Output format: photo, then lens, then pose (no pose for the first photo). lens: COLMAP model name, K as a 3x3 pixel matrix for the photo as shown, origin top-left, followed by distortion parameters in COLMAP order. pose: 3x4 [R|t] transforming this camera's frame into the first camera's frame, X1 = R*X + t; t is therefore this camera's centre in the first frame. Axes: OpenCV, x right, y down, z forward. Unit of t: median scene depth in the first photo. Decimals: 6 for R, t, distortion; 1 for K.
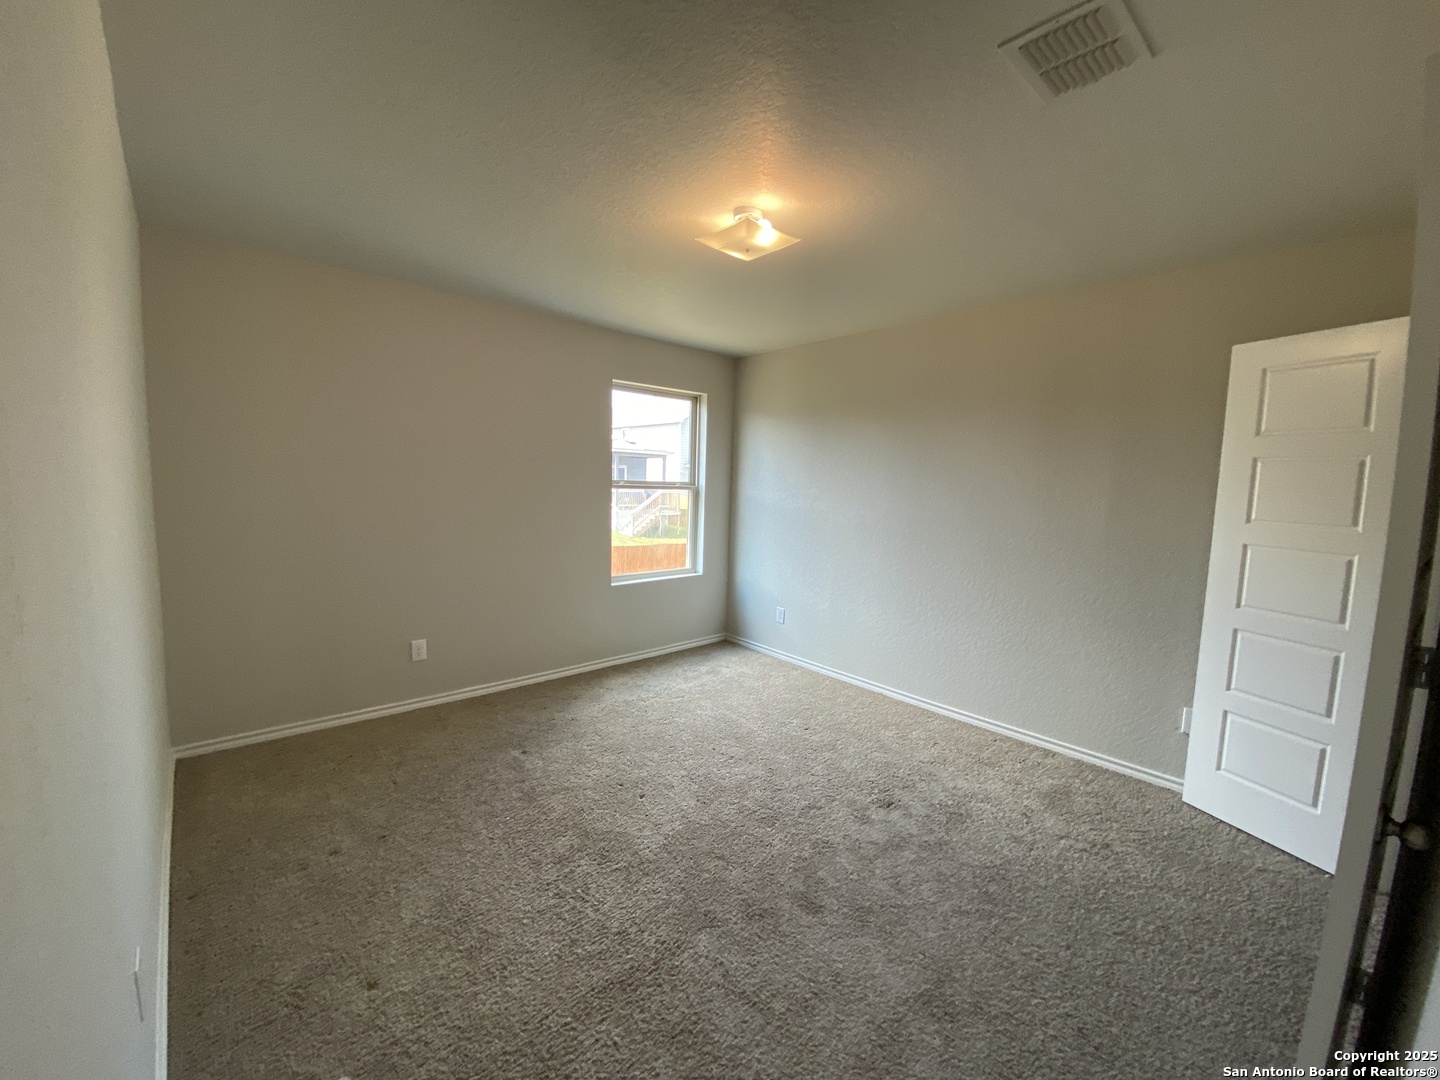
lens RADIAL K [[585.9, 0, 717.3], [0, 585.9, 537.7], [0, 0, 1]] dist [0.030864, -0.021998]
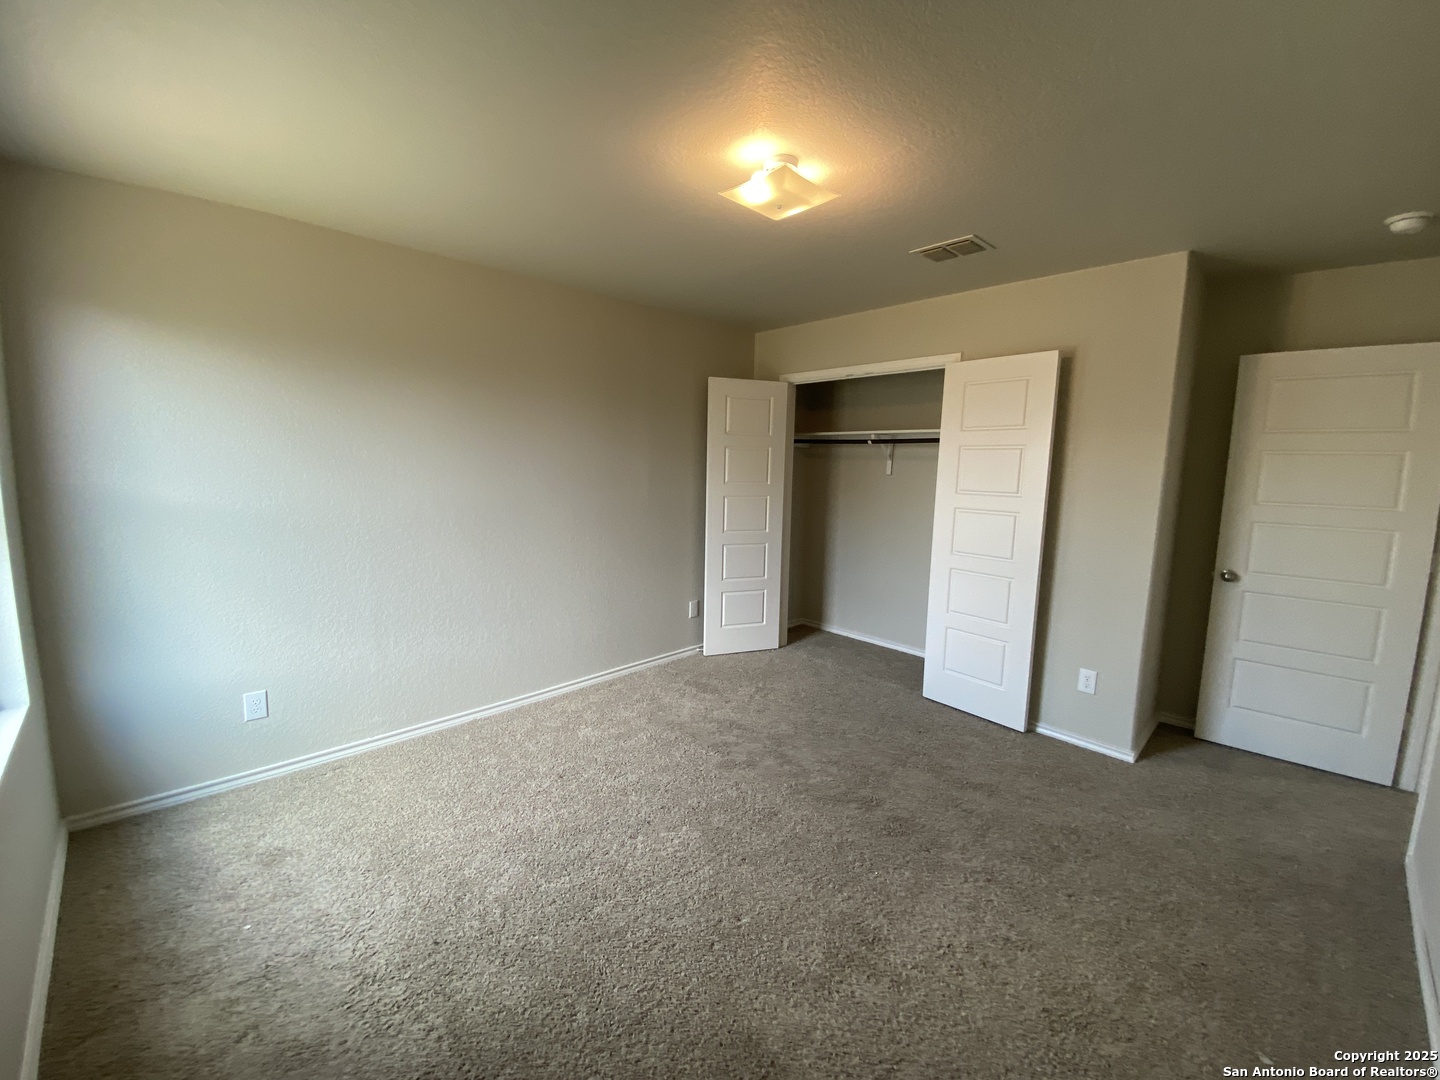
lens RADIAL K [[585.9, 0, 717.3], [0, 585.9, 537.7], [0, 0, 1]] dist [0.030864, -0.021998]
pose [[-0.042099, -0.158965, 0.986386, -0.759541], [0.080921, 0.983476, 0.161950, -0.137055], [-0.995831, 0.086637, -0.028539, 0.995895]]
